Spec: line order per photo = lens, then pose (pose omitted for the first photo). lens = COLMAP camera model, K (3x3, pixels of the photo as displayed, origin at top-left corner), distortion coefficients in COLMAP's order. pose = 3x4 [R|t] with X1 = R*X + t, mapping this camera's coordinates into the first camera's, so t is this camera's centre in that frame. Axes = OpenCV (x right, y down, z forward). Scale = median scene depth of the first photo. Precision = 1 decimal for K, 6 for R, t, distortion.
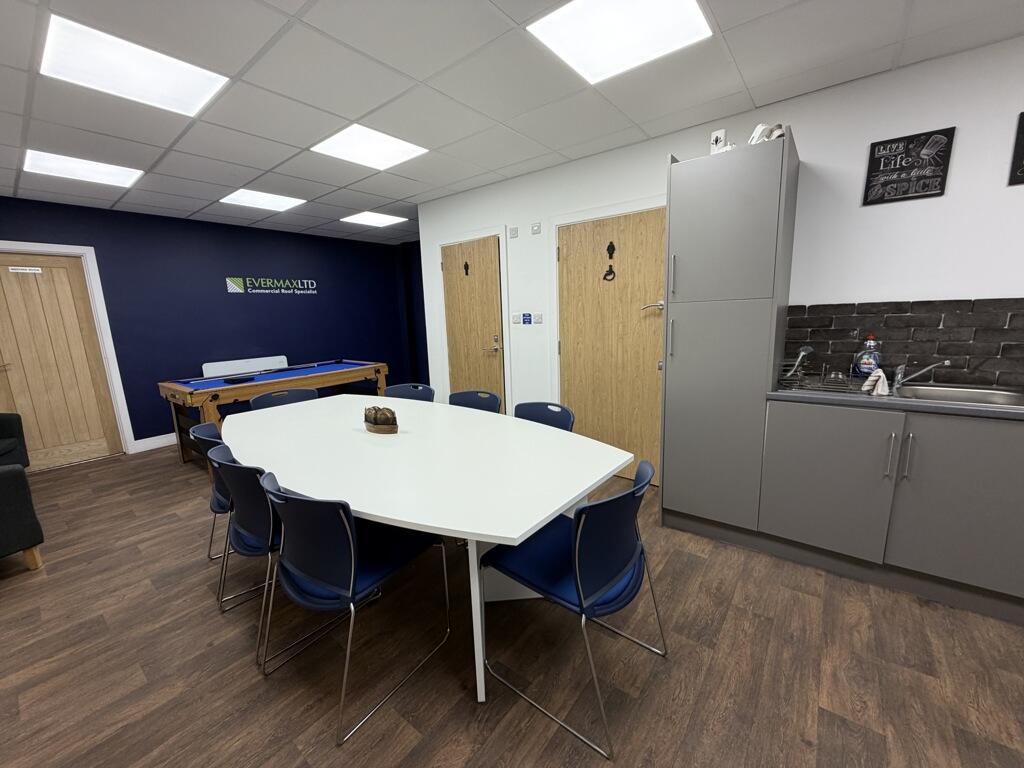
lens RADIAL K [[407.2, 0, 510.1], [0, 407.2, 385.2], [0, 0, 1]] dist [0.000540, -0.000168]
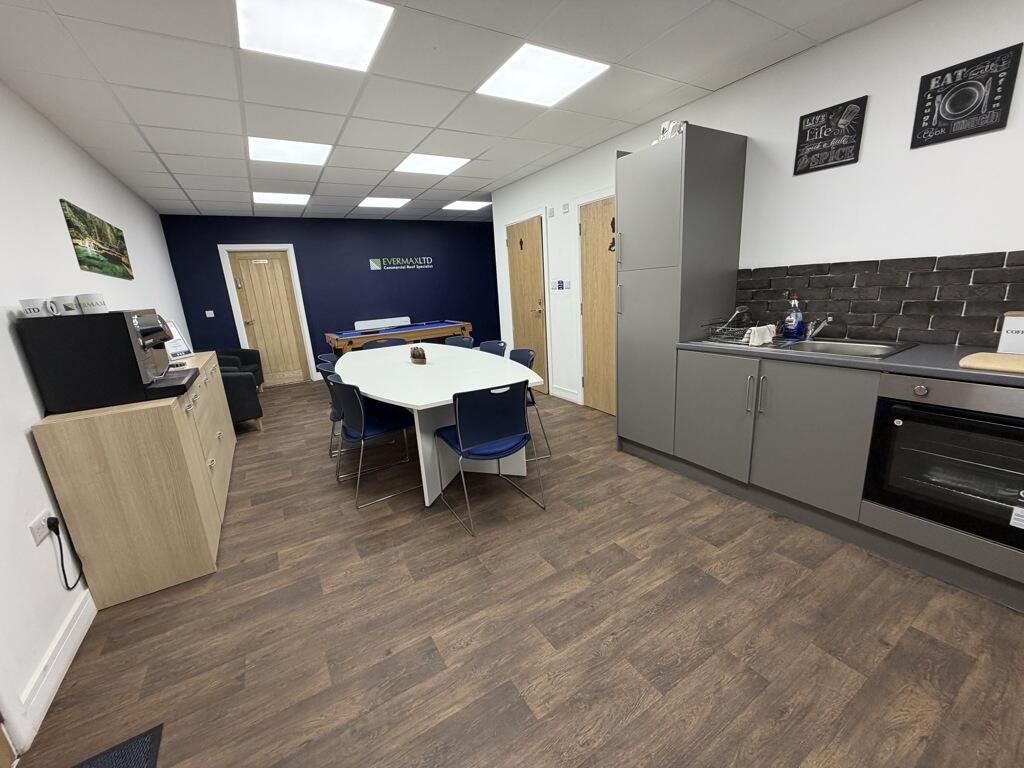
lens RADIAL K [[407.2, 0, 510.3], [0, 407.2, 385.1], [0, 0, 1]] dist [0.000540, -0.000168]
pose [[0.935755, 0.061535, -0.347240, 0.535107], [-0.032048, 0.995423, 0.090037, 0.044811], [0.351191, -0.073124, 0.933444, -0.316013]]
